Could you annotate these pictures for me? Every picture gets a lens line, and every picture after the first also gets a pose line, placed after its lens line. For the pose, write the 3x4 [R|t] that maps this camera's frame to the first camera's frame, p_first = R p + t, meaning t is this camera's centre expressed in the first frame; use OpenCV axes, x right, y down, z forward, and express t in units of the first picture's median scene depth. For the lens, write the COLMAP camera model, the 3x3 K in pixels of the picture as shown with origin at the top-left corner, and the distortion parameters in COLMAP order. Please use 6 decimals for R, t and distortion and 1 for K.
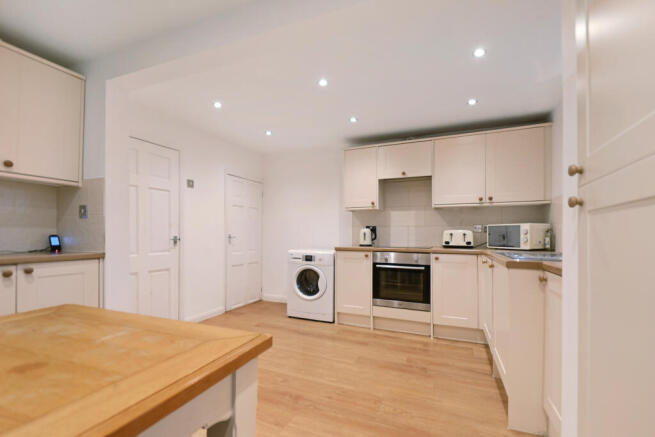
lens RADIAL K [[285.4, 0, 327.2], [0, 285.4, 234.2], [0, 0, 1]] dist [0.001819, -0.000027]
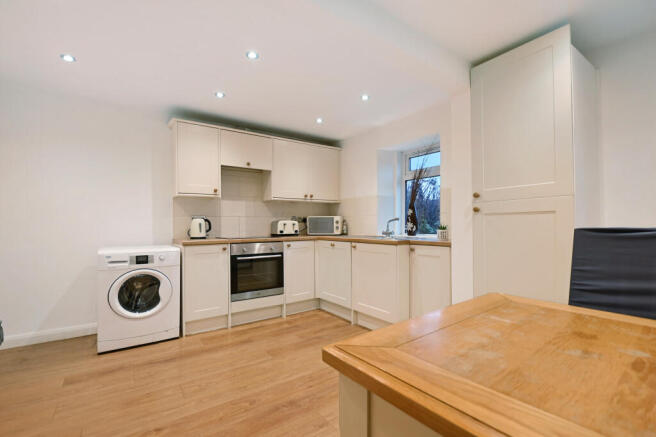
lens RADIAL K [[295.8, 0, 326.8], [0, 295.8, 225.5], [0, 0, 1]] dist [-0.000776, -0.000168]
pose [[0.514779, -0.012256, 0.857235, -0.500841], [0.007679, 0.999924, 0.009685, -0.005027], [-0.857289, 0.001597, 0.514834, 0.240282]]
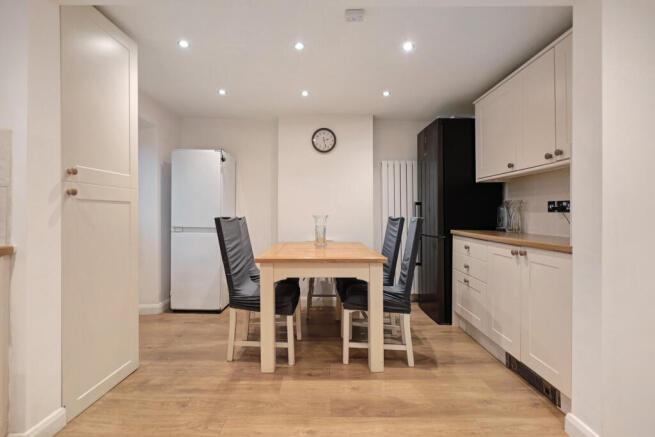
lens RADIAL K [[304.5, 0, 327.5], [0, 304.5, 218.5], [0, 0, 1]] dist [-0.000232, -0.000408]
pose [[-0.924078, -0.006546, -0.382148, 0.073282], [-0.009001, 0.999949, 0.004636, 0.003638], [0.382098, 0.007724, -0.924089, 0.897835]]
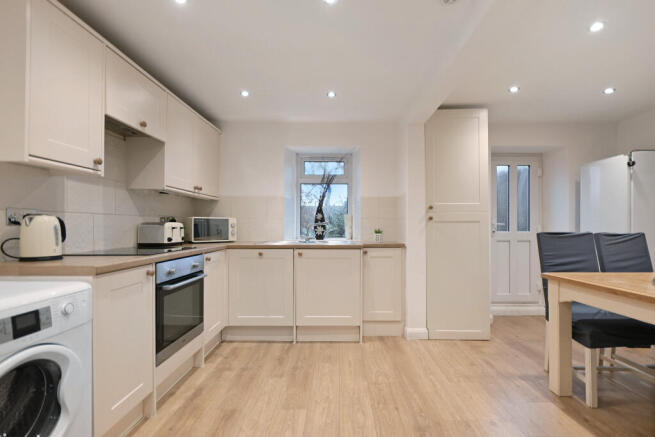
lens RADIAL K [[307.2, 0, 338.6], [0, 307.2, 227.3], [0, 0, 1]] dist [0.001165, -0.000381]
pose [[-0.392286, -0.010522, 0.919783, -0.483411], [-0.005800, 0.999943, 0.008966, -0.011371], [-0.919825, -0.001818, -0.392324, 0.916837]]
